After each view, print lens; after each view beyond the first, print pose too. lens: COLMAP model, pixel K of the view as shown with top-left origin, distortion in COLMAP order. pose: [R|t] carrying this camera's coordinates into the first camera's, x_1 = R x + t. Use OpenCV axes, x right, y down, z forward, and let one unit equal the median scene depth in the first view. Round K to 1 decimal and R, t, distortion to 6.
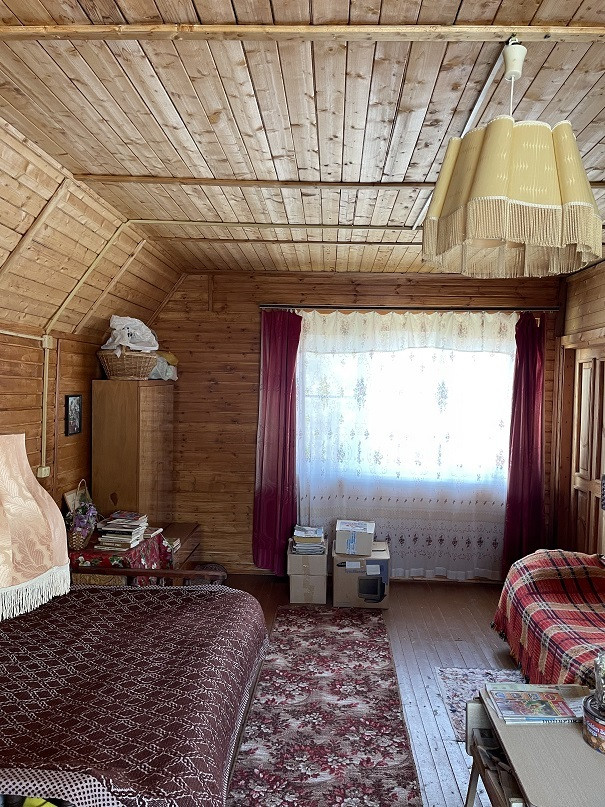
lens RADIAL K [[612.9, 0, 304.6], [0, 612.9, 400.0], [0, 0, 1]] dist [0.098487, -0.126950]
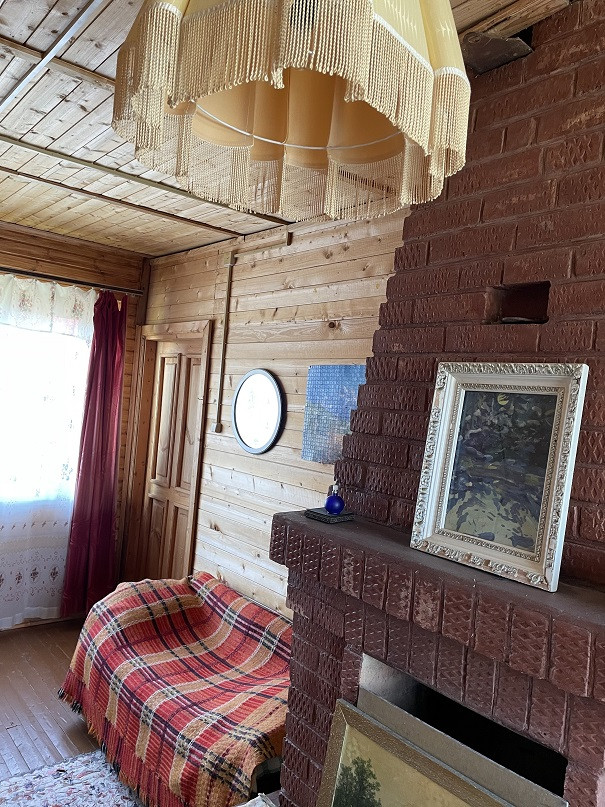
lens RADIAL K [[612.9, 0, 304.6], [0, 612.9, 400.0], [0, 0, 1]] dist [0.098487, -0.126950]
pose [[0.740650, 0.032408, 0.671109, -0.000659], [-0.047101, 0.998883, 0.003746, -0.014101], [-0.670238, -0.034384, 0.741350, 0.256853]]
